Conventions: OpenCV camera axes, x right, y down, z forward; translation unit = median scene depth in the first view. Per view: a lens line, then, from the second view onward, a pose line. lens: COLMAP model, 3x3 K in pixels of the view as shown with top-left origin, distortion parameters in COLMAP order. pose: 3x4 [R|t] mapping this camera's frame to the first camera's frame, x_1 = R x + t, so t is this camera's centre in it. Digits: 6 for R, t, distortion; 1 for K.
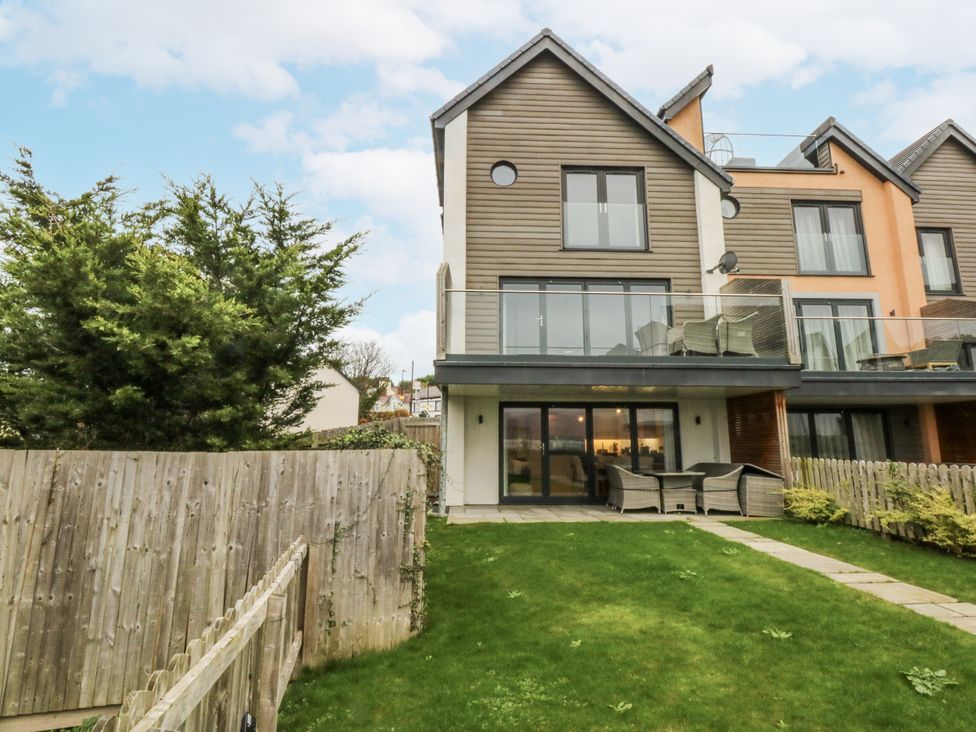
lens RADIAL K [[508.2, 0, 490.1], [0, 508.2, 355.9], [0, 0, 1]] dist [0.000120, -0.011296]
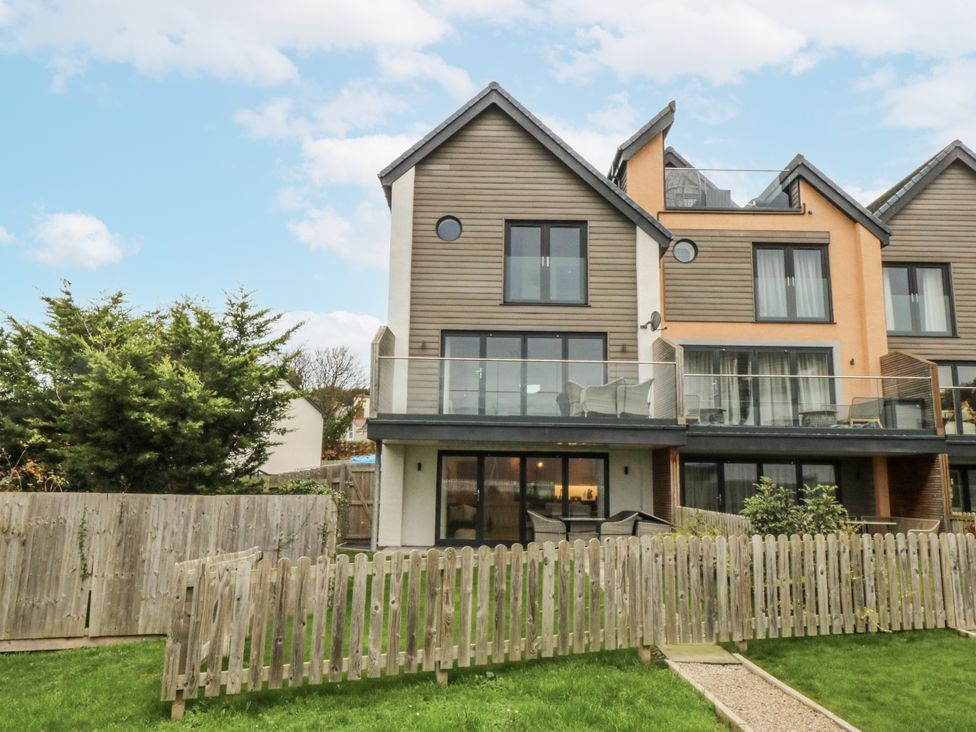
lens RADIAL K [[724.9, 0, 485.2], [0, 724.9, 362.4], [0, 0, 1]] dist [0.004197, -0.000172]
pose [[0.999197, 0.008437, -0.039158, 0.165816], [-0.008303, 0.999959, 0.003600, -0.095173], [0.039186, -0.003272, 0.999227, -0.486325]]
